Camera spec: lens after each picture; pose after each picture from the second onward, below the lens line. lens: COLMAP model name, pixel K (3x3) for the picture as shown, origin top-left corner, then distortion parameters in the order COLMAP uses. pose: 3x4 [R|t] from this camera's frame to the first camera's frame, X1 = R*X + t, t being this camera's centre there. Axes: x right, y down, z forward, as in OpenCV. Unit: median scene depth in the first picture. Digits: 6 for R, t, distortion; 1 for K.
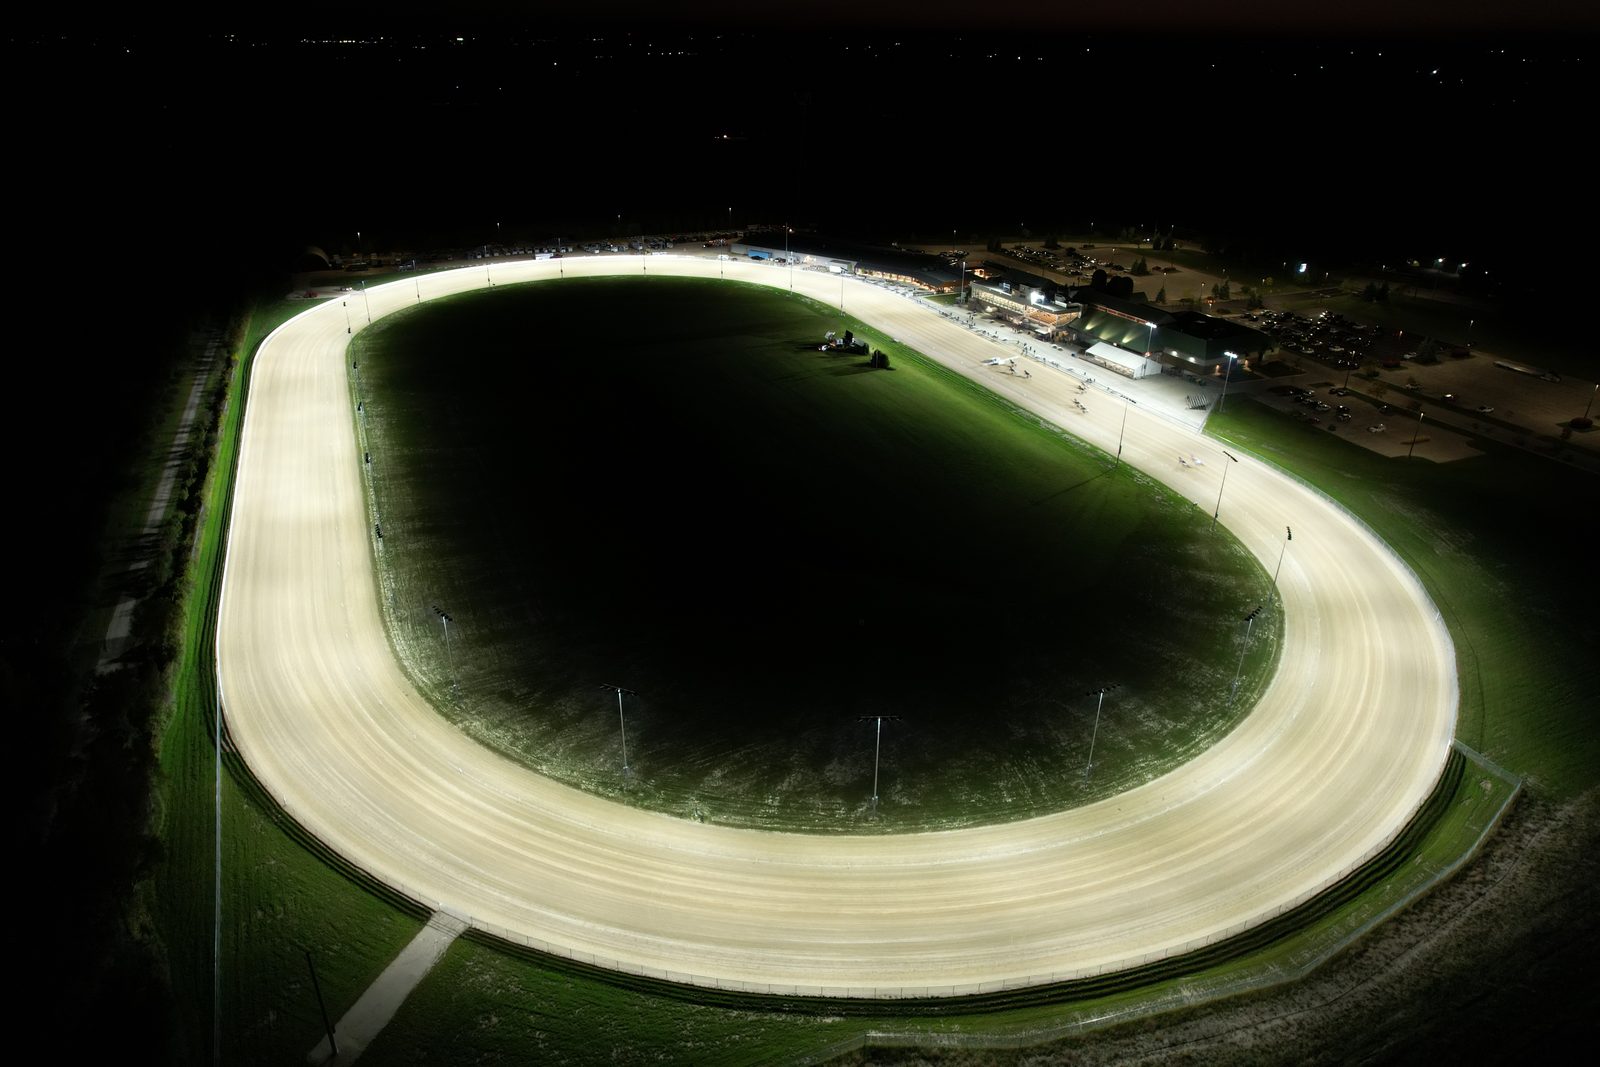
lens RADIAL K [[1026.7, 0, 787.6], [0, 1026.7, 539.6], [0, 0, 1]] dist [-0.080372, 0.071566]
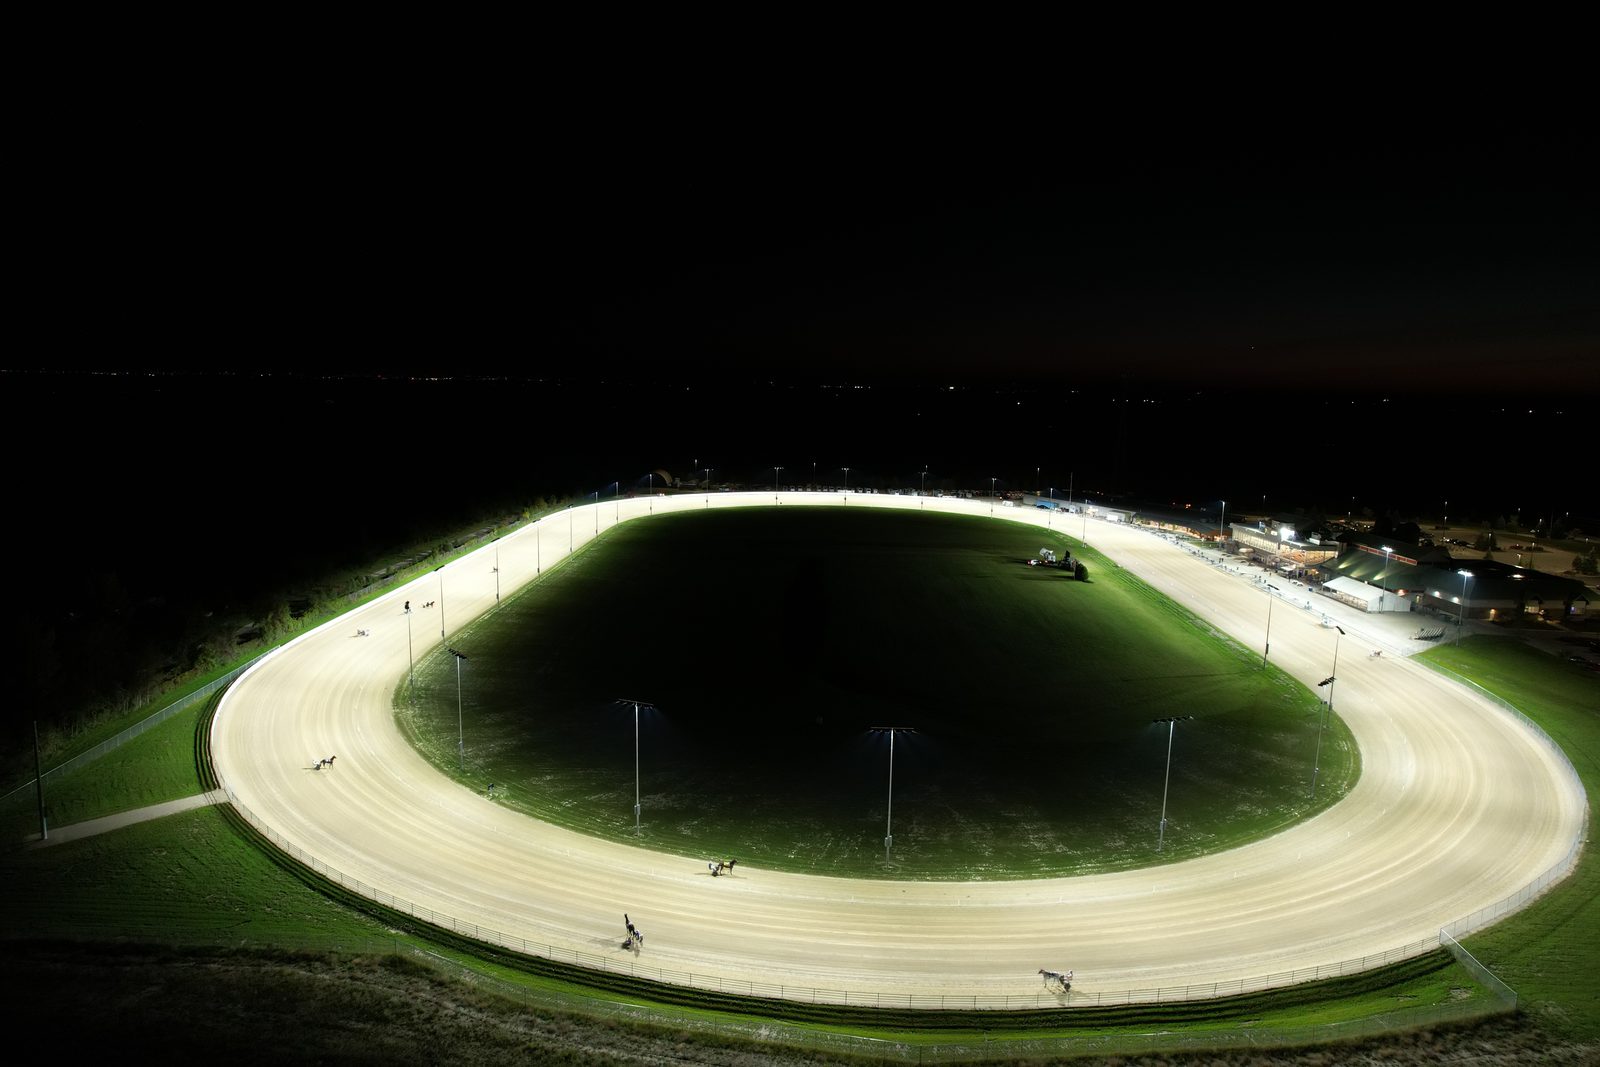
lens RADIAL K [[1026.7, 0, 789.7], [0, 1026.7, 531.0], [0, 0, 1]] dist [-0.080372, 0.071566]
pose [[0.901629, 0.073483, -0.426223, 0.445285], [-0.206589, 0.938946, -0.275138, 0.185351], [0.379983, 0.336125, 0.861762, 0.127781]]
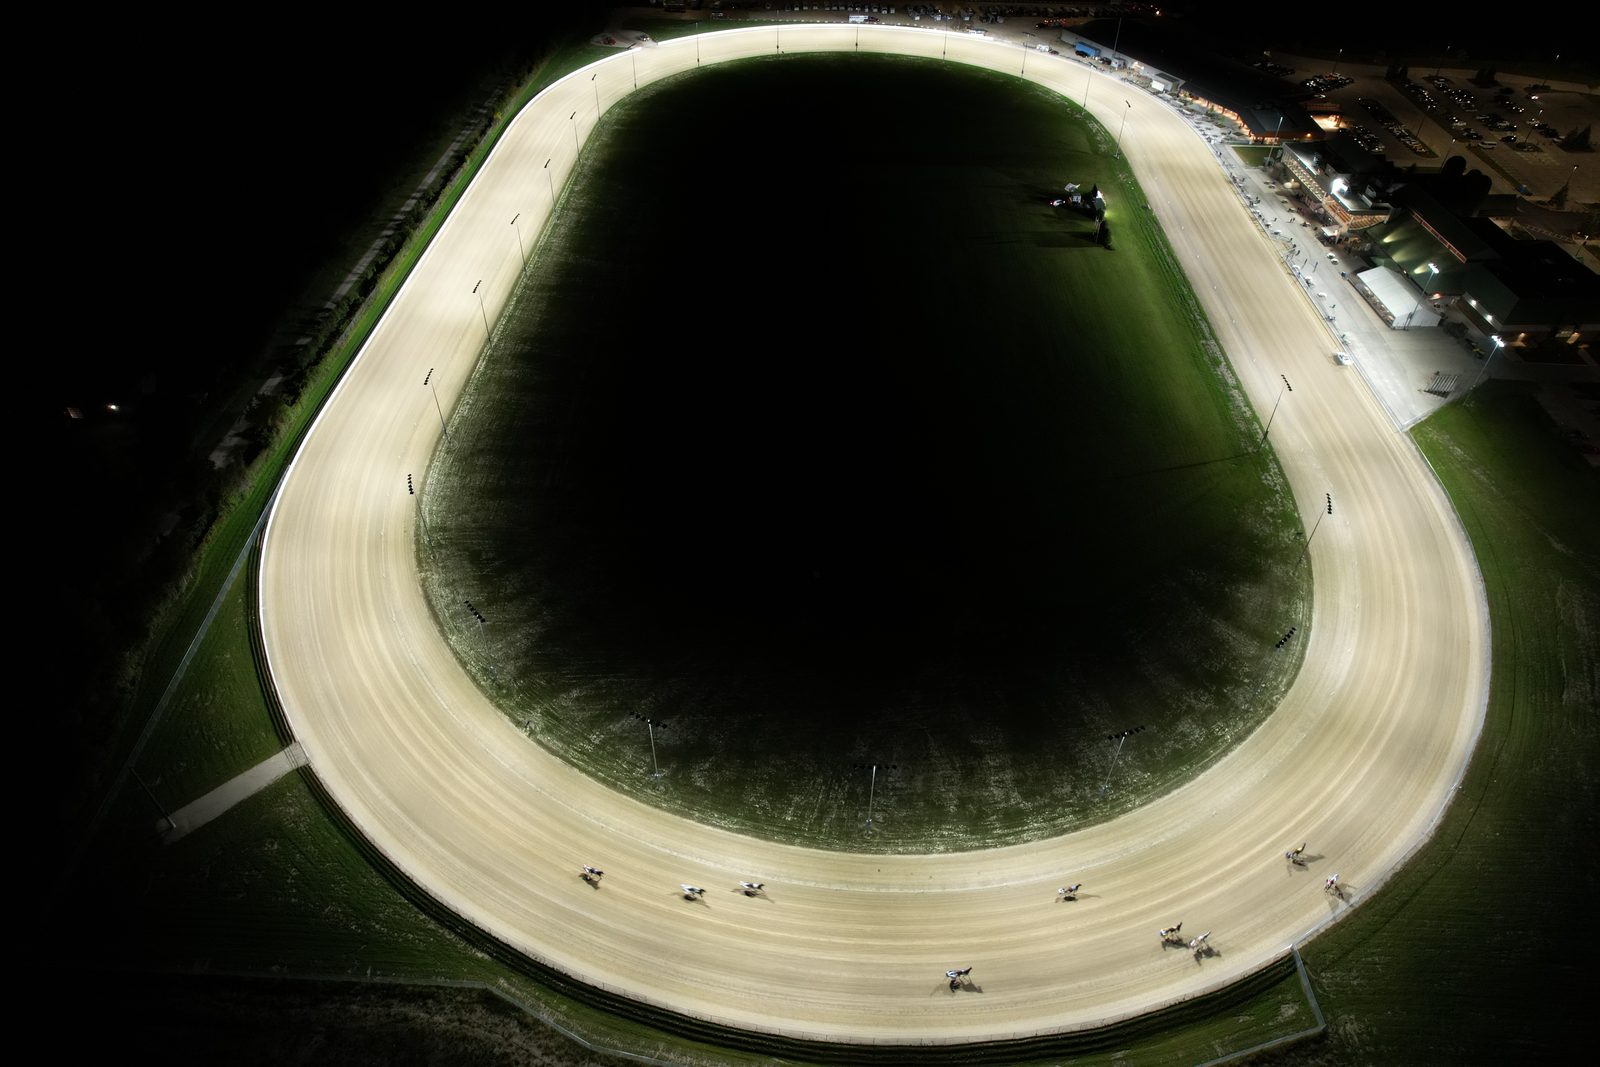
lens RADIAL K [[1026.7, 0, 790.3], [0, 1026.7, 536.0], [0, 0, 1]] dist [-0.080372, 0.071566]
pose [[0.899678, 0.294378, -0.322367, 0.370998], [-0.196961, 0.932722, 0.302051, -0.259041], [0.389597, -0.208255, 0.897131, 0.099203]]
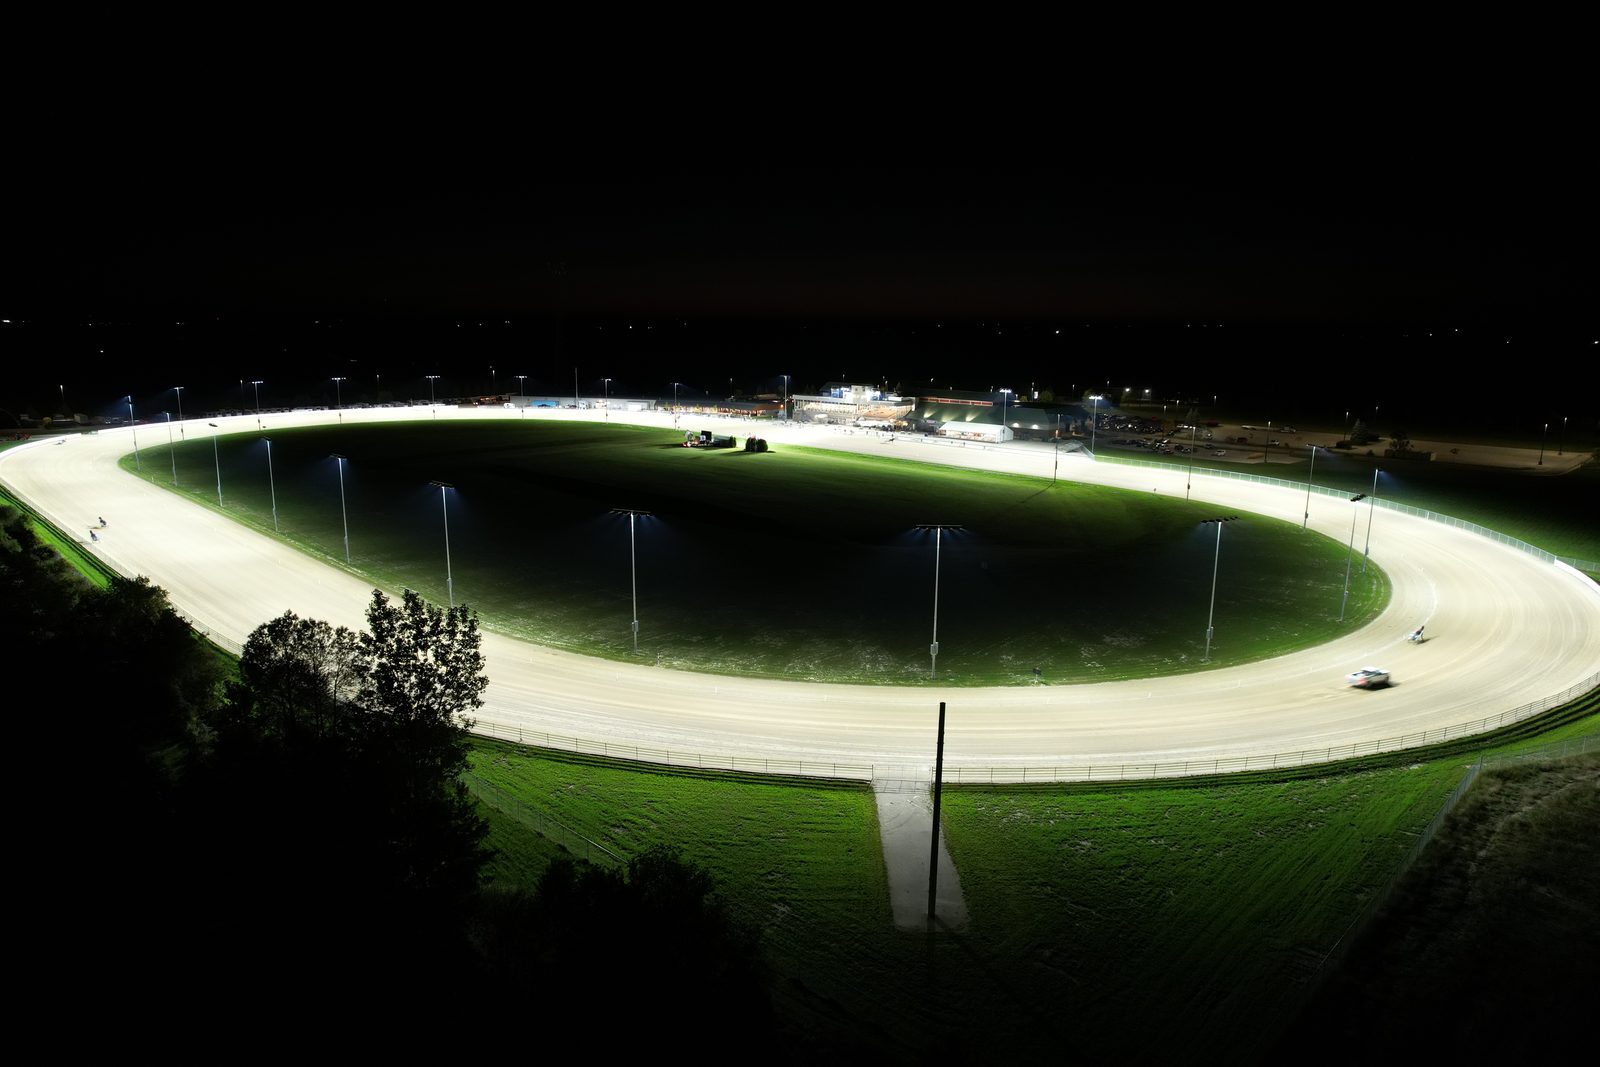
lens RADIAL K [[1026.7, 0, 788.6], [0, 1026.7, 532.7], [0, 0, 1]] dist [-0.080372, 0.071566]
pose [[0.930892, -0.073791, 0.357765, -0.426596], [0.163532, 0.959946, -0.227511, 0.237451], [-0.326646, 0.270294, 0.905673, 0.227002]]
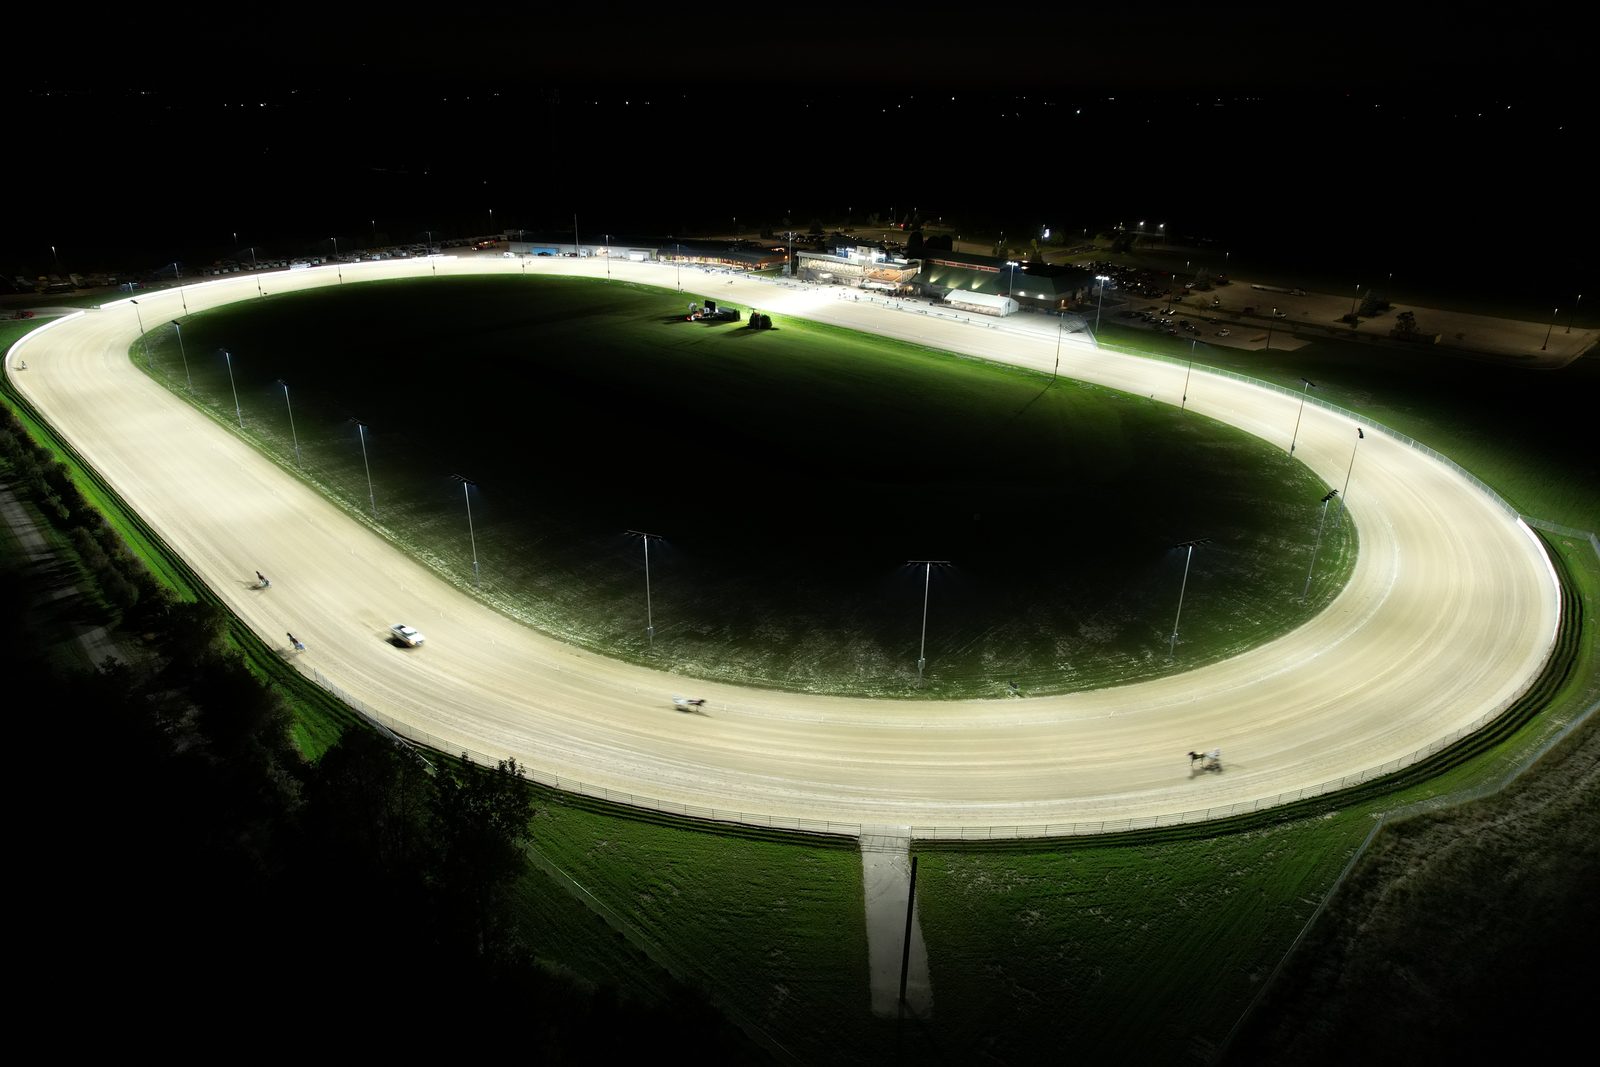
lens RADIAL K [[1026.7, 0, 789.1], [0, 1026.7, 536.3], [0, 0, 1]] dist [-0.080372, 0.071566]
pose [[0.932645, -0.144108, 0.330765, -0.425815], [0.159741, 0.986948, -0.020423, 0.091935], [-0.323505, 0.071884, 0.943492, 0.151859]]
